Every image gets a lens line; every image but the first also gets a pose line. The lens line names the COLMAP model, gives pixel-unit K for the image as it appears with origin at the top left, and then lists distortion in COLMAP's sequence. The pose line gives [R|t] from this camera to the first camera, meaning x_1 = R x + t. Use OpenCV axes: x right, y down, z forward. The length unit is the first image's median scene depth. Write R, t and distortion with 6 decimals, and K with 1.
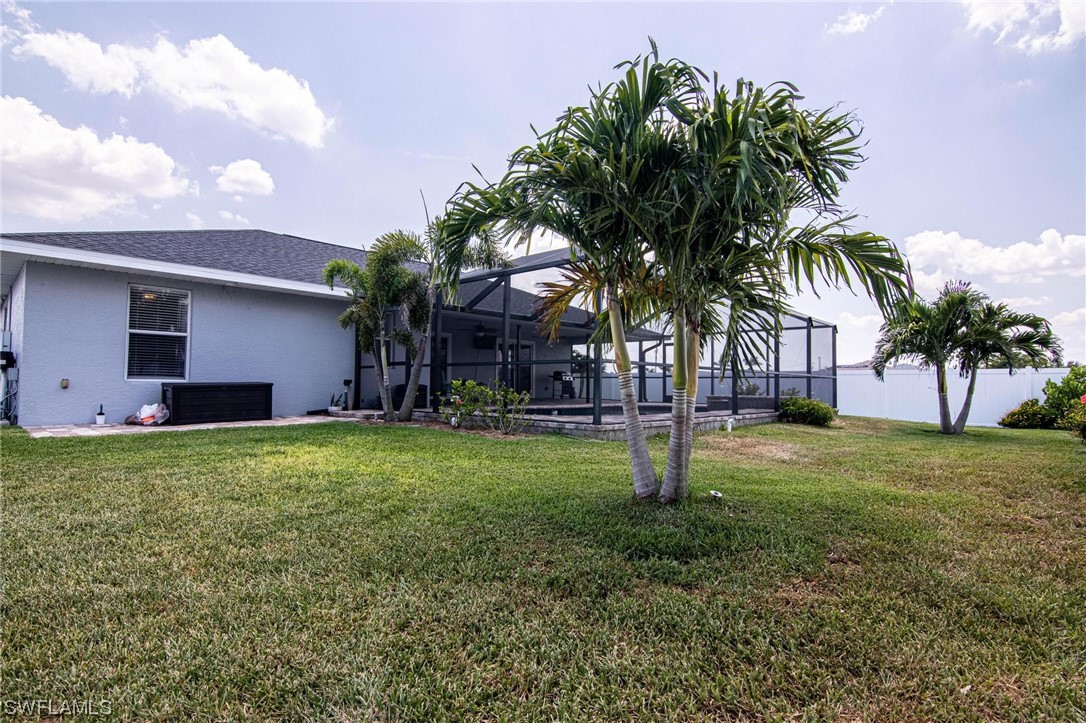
lens RADIAL K [[555.3, 0, 540.5], [0, 555.3, 365.4], [0, 0, 1]] dist [-0.016264, -0.001256]
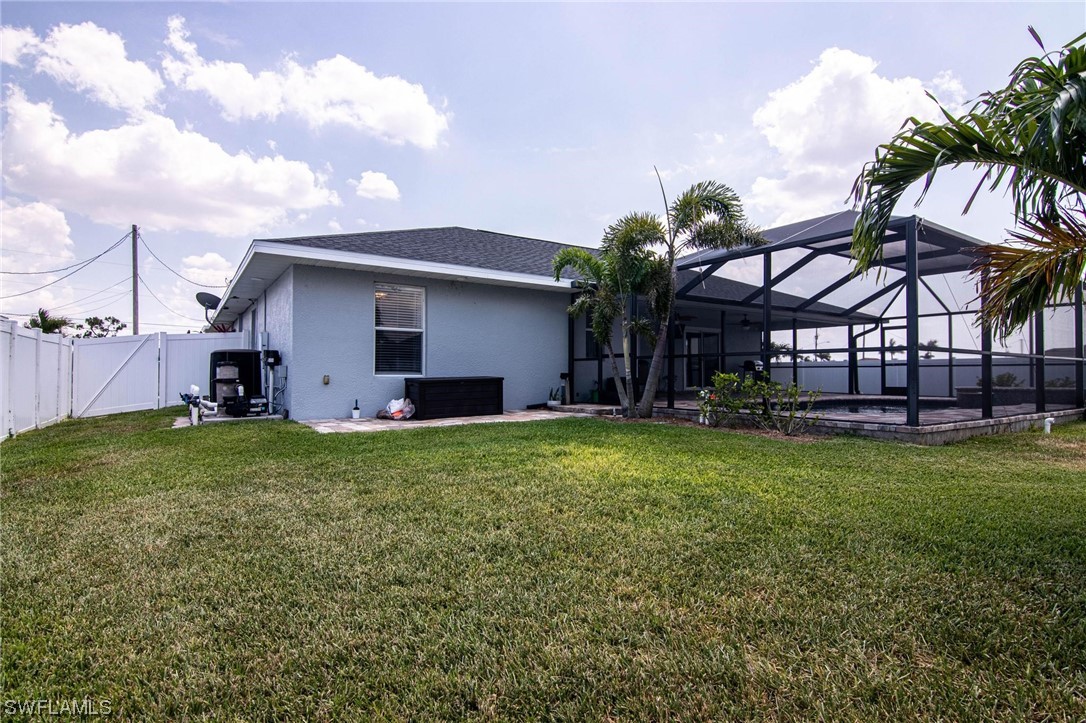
lens RADIAL K [[561.6, 0, 529.5], [0, 561.6, 363.9], [0, 0, 1]] dist [0.002213, 0.000199]
pose [[0.974858, -0.014358, -0.222365, -0.213442], [0.017294, 0.999787, 0.011261, -0.002254], [0.222156, -0.014823, 0.974898, 0.032587]]
